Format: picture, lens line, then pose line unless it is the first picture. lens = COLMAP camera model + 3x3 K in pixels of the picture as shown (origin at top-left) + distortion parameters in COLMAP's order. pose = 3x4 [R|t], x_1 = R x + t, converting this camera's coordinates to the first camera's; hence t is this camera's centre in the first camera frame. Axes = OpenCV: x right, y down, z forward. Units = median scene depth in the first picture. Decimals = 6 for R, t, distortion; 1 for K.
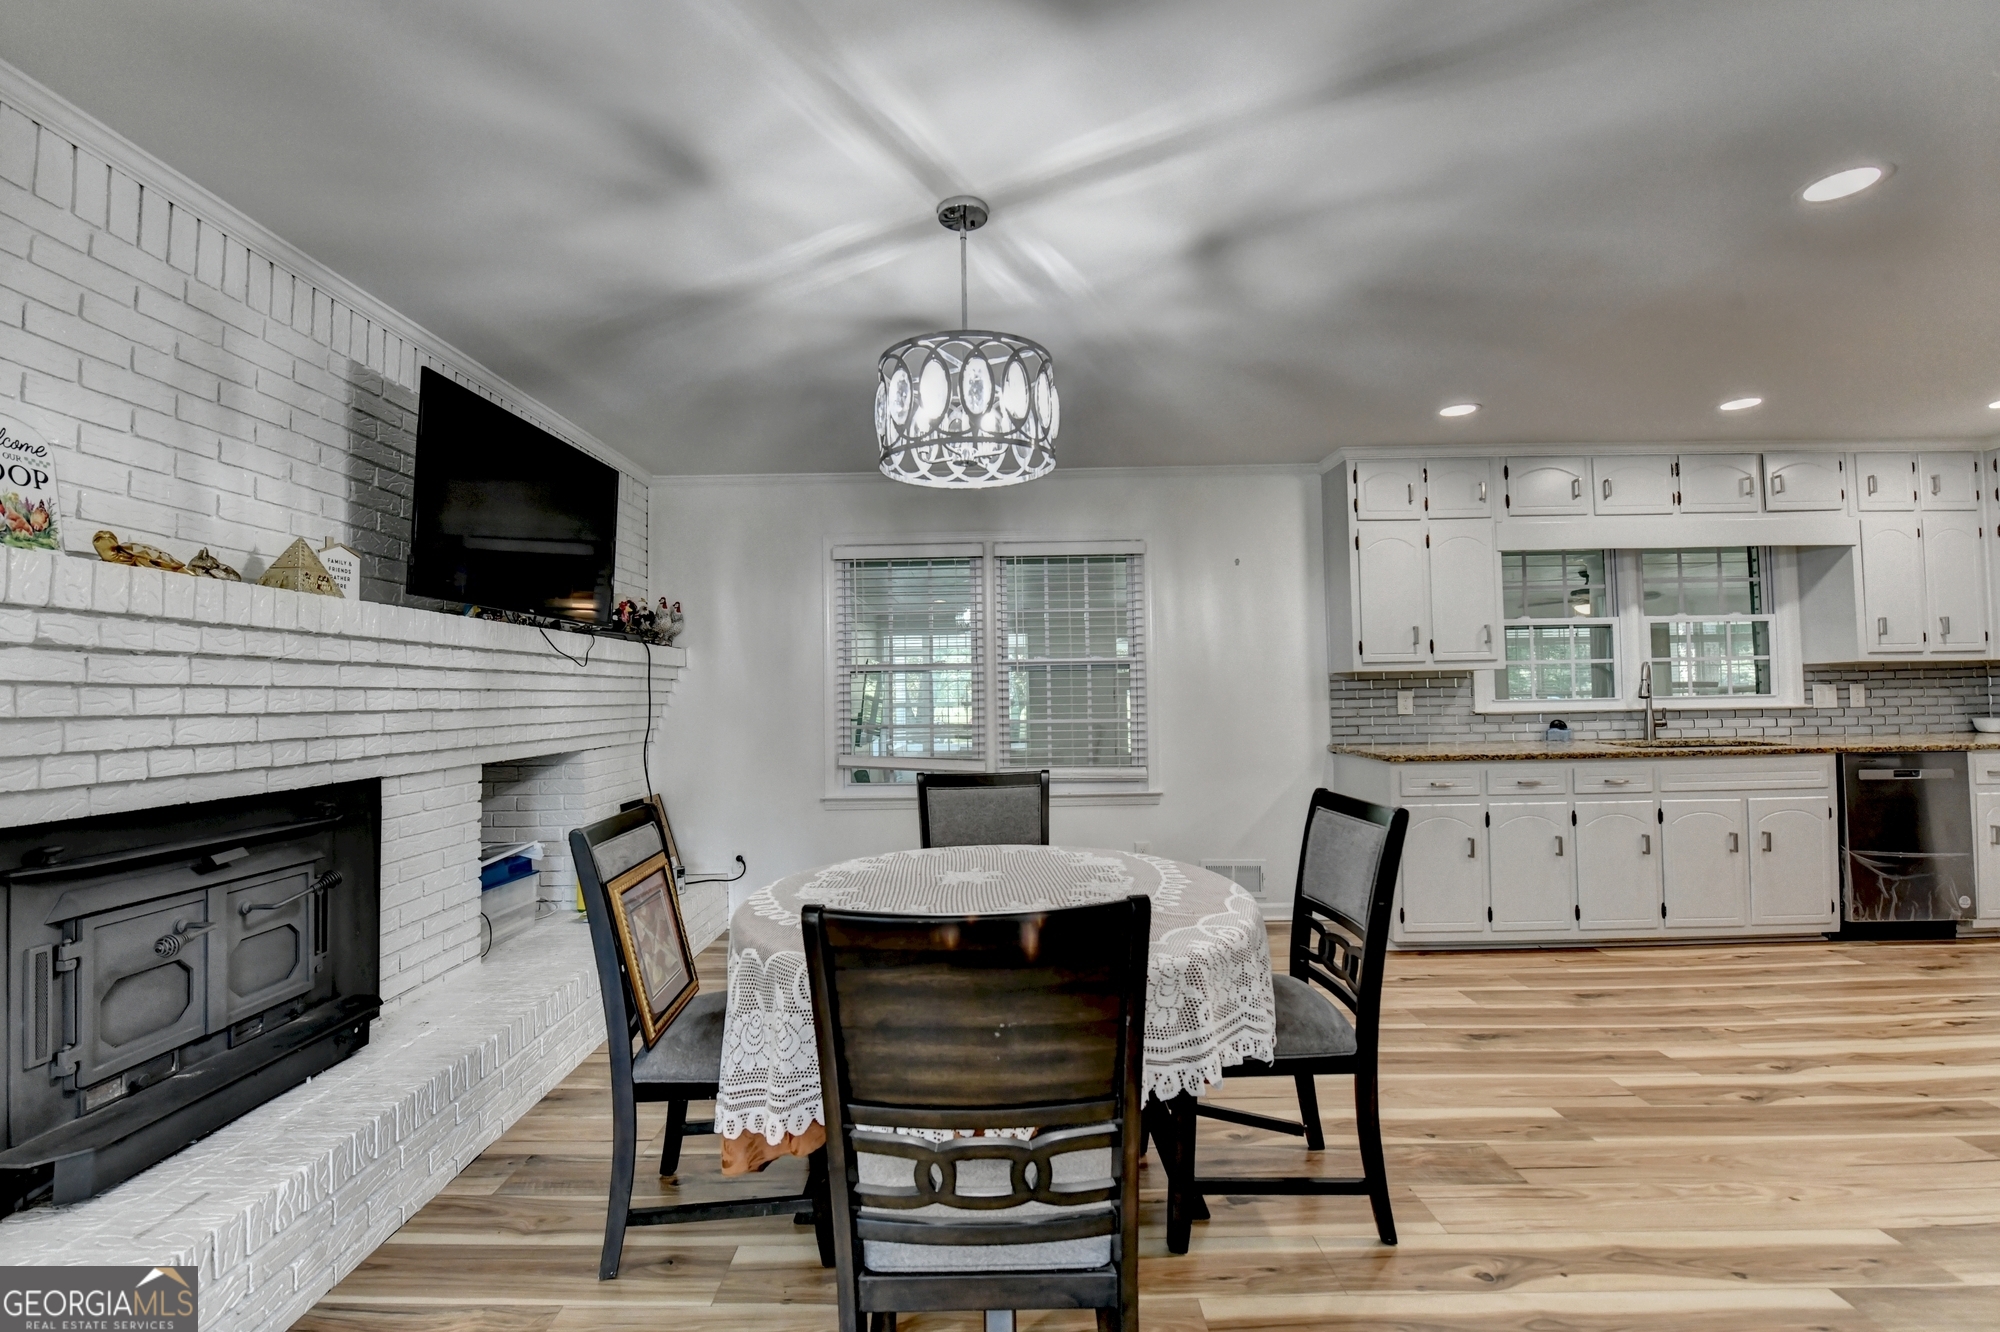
lens RADIAL K [[851.1, 0, 977.4], [0, 851.1, 666.6], [0, 0, 1]] dist [-0.013921, -0.001730]
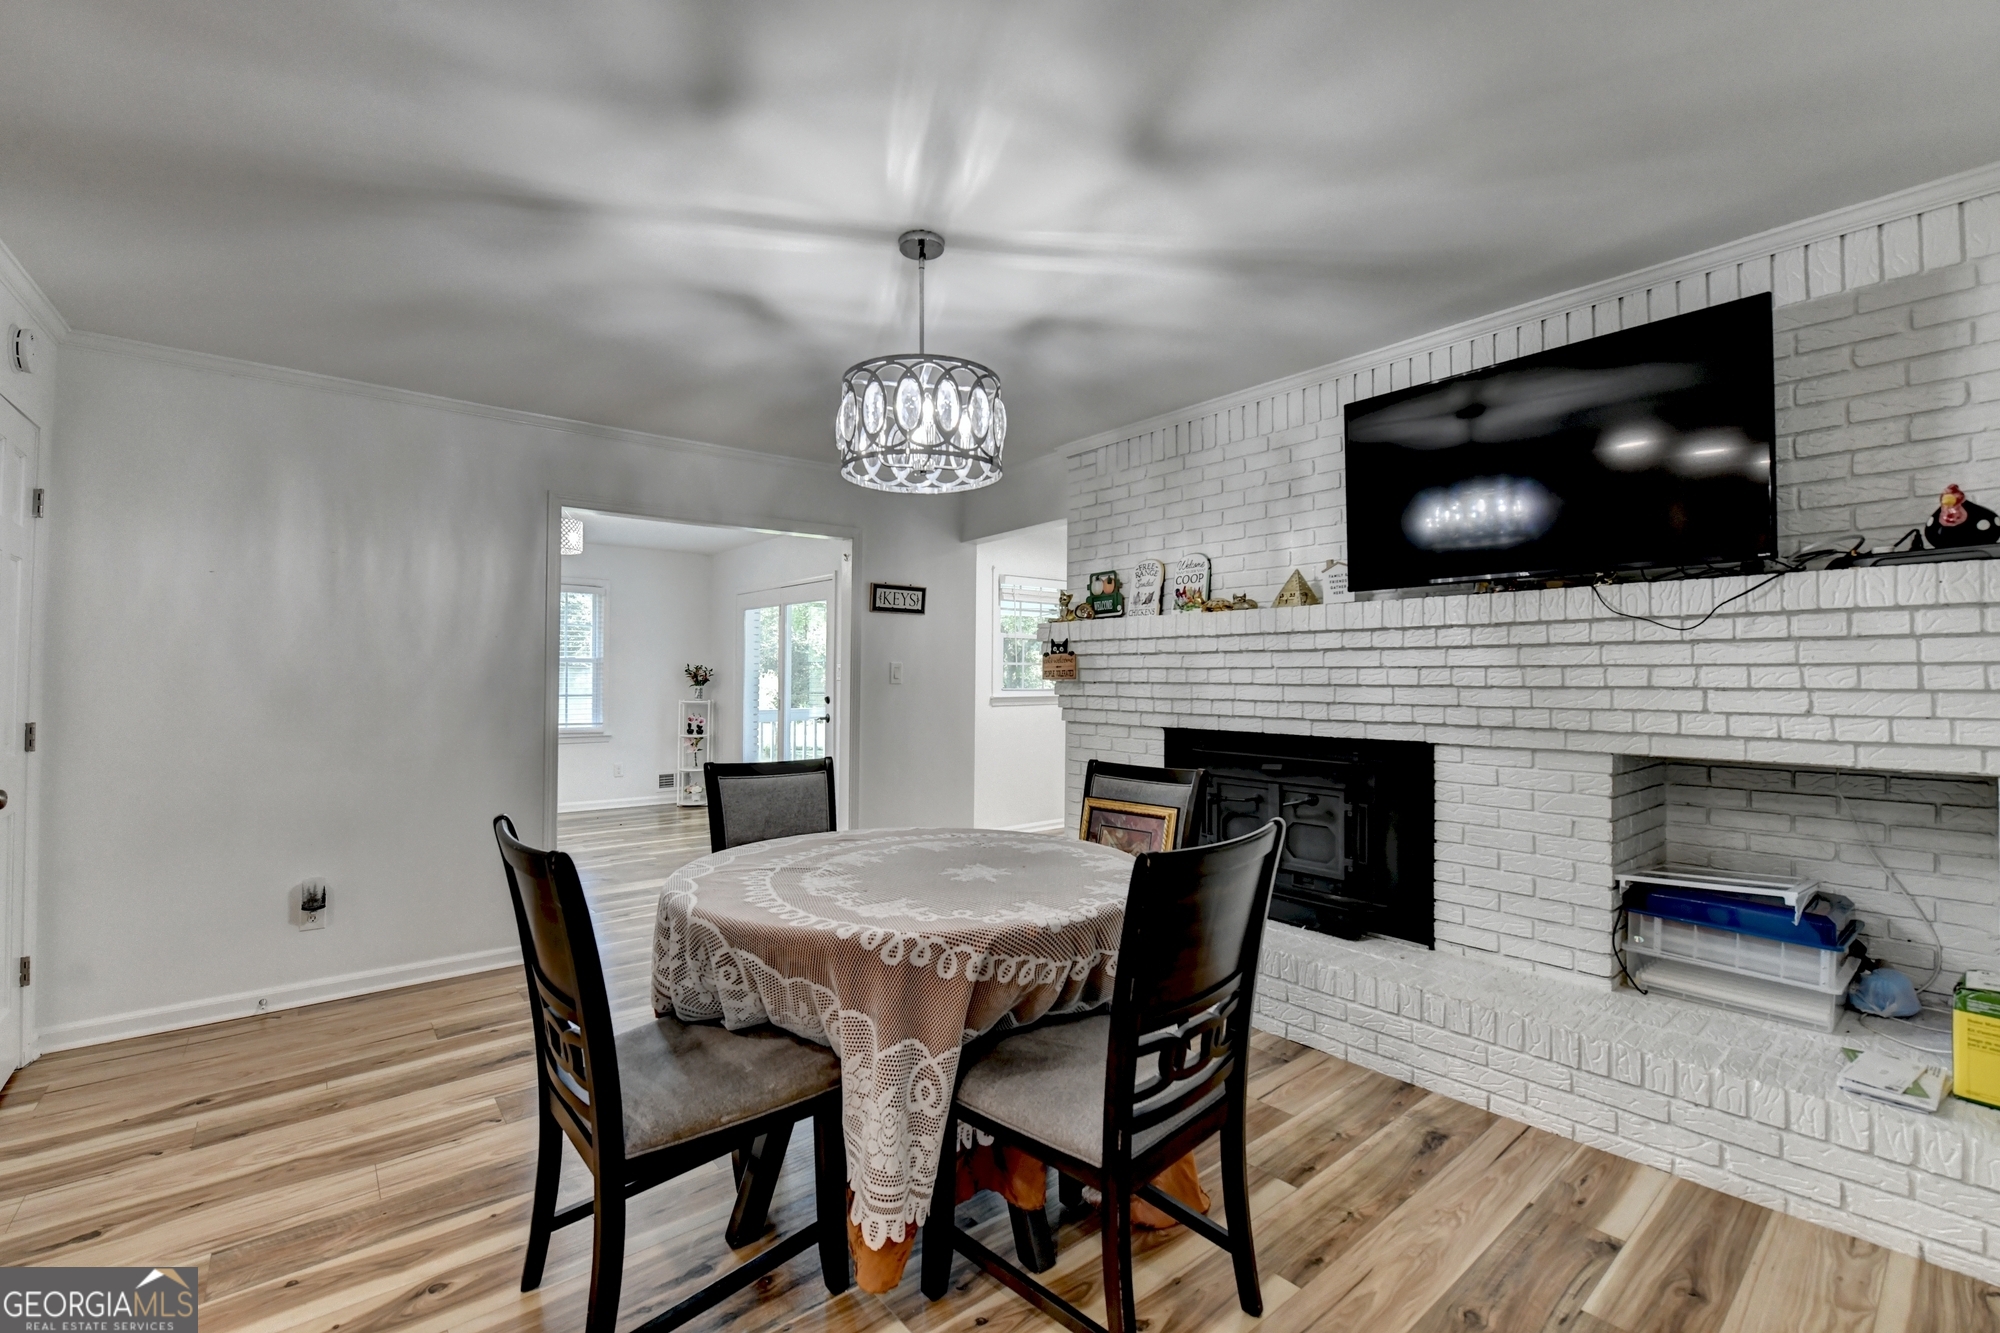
lens RADIAL K [[851.1, 0, 988.1], [0, 851.1, 667.2], [0, 0, 1]] dist [-0.013921, -0.001730]
pose [[-0.765382, 0.008872, -0.643515, 0.673107], [0.031258, 0.999237, -0.023402, 0.046069], [0.642816, -0.038026, -0.765076, 1.998255]]
